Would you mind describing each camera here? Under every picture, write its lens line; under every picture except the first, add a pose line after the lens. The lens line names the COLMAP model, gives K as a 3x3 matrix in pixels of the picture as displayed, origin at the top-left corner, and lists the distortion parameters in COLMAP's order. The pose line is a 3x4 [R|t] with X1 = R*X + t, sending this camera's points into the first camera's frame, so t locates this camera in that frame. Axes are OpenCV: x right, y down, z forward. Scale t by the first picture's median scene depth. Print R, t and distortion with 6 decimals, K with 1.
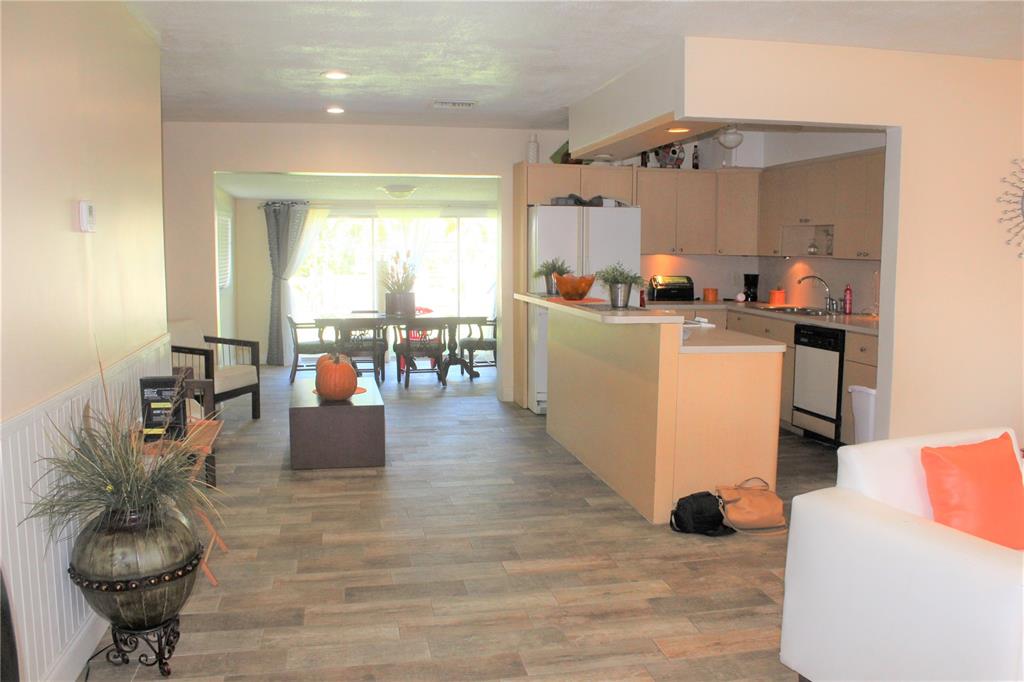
lens RADIAL K [[861.9, 0, 517.3], [0, 861.9, 348.3], [0, 0, 1]] dist [-0.160707, 0.153380]
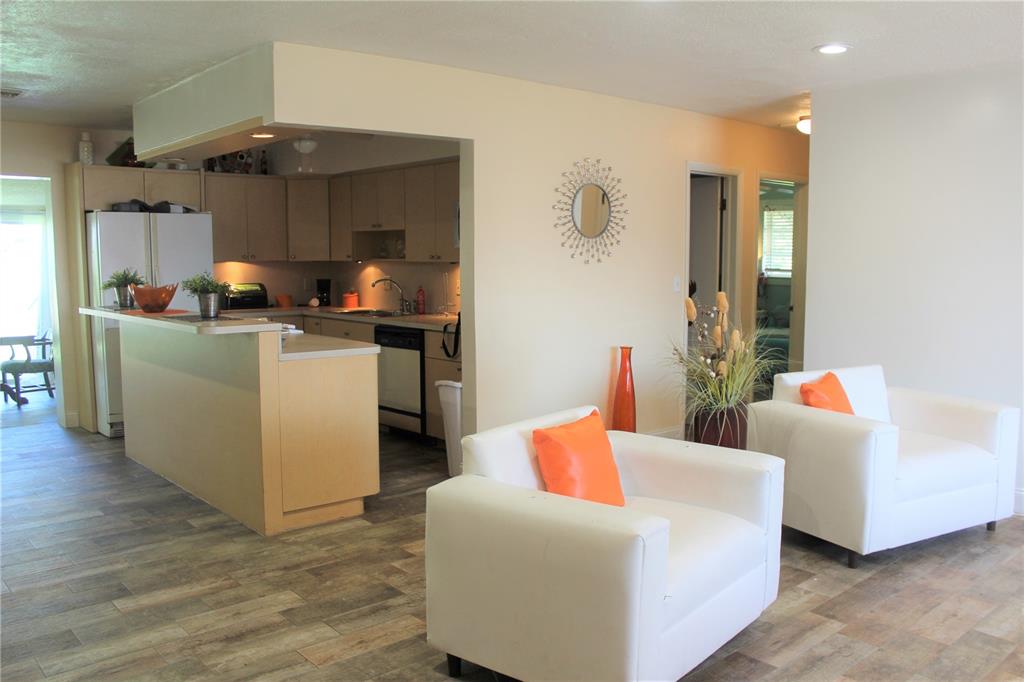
lens RADIAL K [[861.9, 0, 517.3], [0, 861.9, 348.3], [0, 0, 1]] dist [-0.160707, 0.153380]
pose [[0.868438, -0.058859, 0.492292, -0.049193], [0.062101, 0.998022, 0.009774, -0.001134], [-0.491894, 0.022084, 0.870375, 0.006678]]
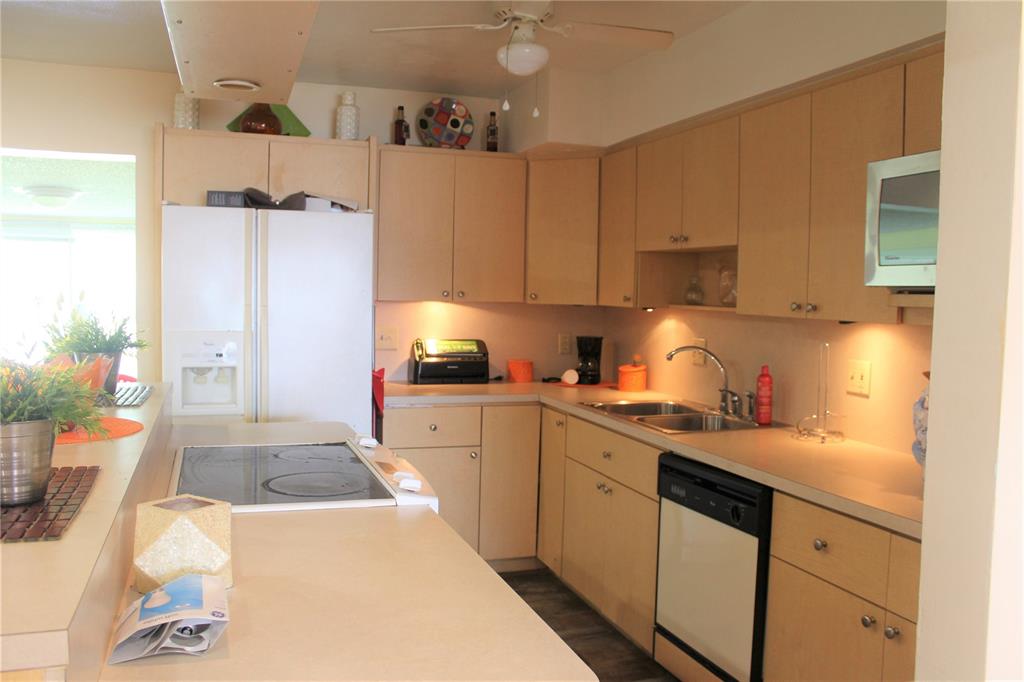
lens RADIAL K [[861.9, 0, 517.3], [0, 861.9, 348.3], [0, 0, 1]] dist [-0.160707, 0.153380]
pose [[0.990568, 0.008270, 0.136773, 0.237030], [-0.001436, 0.998749, -0.049988, -0.081178], [-0.137015, 0.049320, 0.989340, 0.694111]]
